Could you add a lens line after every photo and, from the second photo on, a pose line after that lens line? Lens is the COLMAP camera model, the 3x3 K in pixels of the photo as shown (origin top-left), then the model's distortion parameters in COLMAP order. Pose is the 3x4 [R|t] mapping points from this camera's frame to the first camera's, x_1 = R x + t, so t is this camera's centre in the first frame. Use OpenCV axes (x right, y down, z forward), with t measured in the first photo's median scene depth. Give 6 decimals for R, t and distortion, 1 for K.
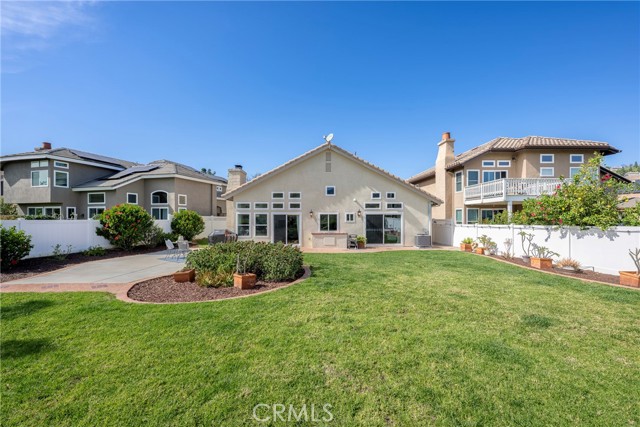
lens RADIAL K [[254.8, 0, 316.4], [0, 254.8, 216.0], [0, 0, 1]] dist [0.000829, 0.000299]
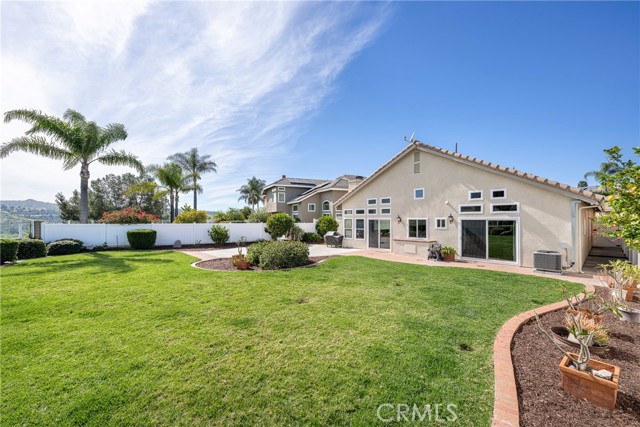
lens RADIAL K [[254.8, 0, 323.2], [0, 254.8, 218.7], [0, 0, 1]] dist [0.000829, 0.000299]
pose [[0.654417, 0.000713, -0.756134, 0.519362], [0.003750, 0.999984, 0.004189, -0.014716], [0.756125, -0.005577, 0.654404, 0.143047]]
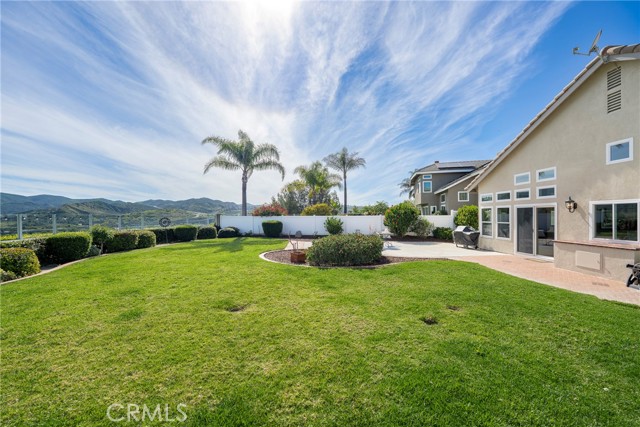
lens RADIAL K [[254.8, 0, 322.0], [0, 254.8, 218.4], [0, 0, 1]] dist [0.000829, 0.000299]
pose [[0.019241, 0.012657, -0.999735, 0.499784], [0.014842, 0.999806, 0.012944, 0.006136], [0.999705, -0.015087, 0.019049, 0.460672]]
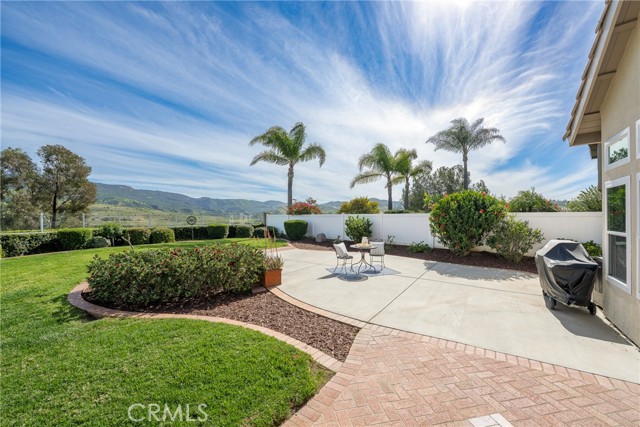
lens RADIAL K [[254.8, 0, 321.8], [0, 254.8, 211.8], [0, 0, 1]] dist [0.000829, 0.000299]
pose [[-0.578308, -0.004903, -0.815804, 0.075317], [0.015419, 0.999738, -0.016939, 0.015075], [0.815673, -0.022375, -0.578081, 0.901494]]
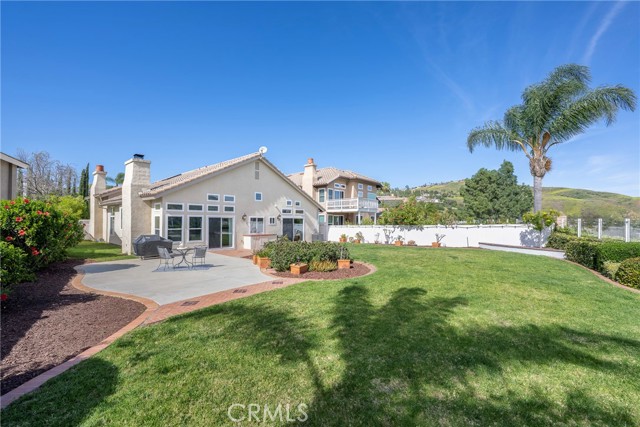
lens RADIAL K [[254.8, 0, 320.0], [0, 254.8, 222.7], [0, 0, 1]] dist [0.000829, 0.000299]
pose [[0.677841, -0.002614, 0.735204, -0.582676], [-0.009862, 0.999871, 0.012647, -0.001847], [-0.735142, -0.015823, 0.677728, 0.044022]]
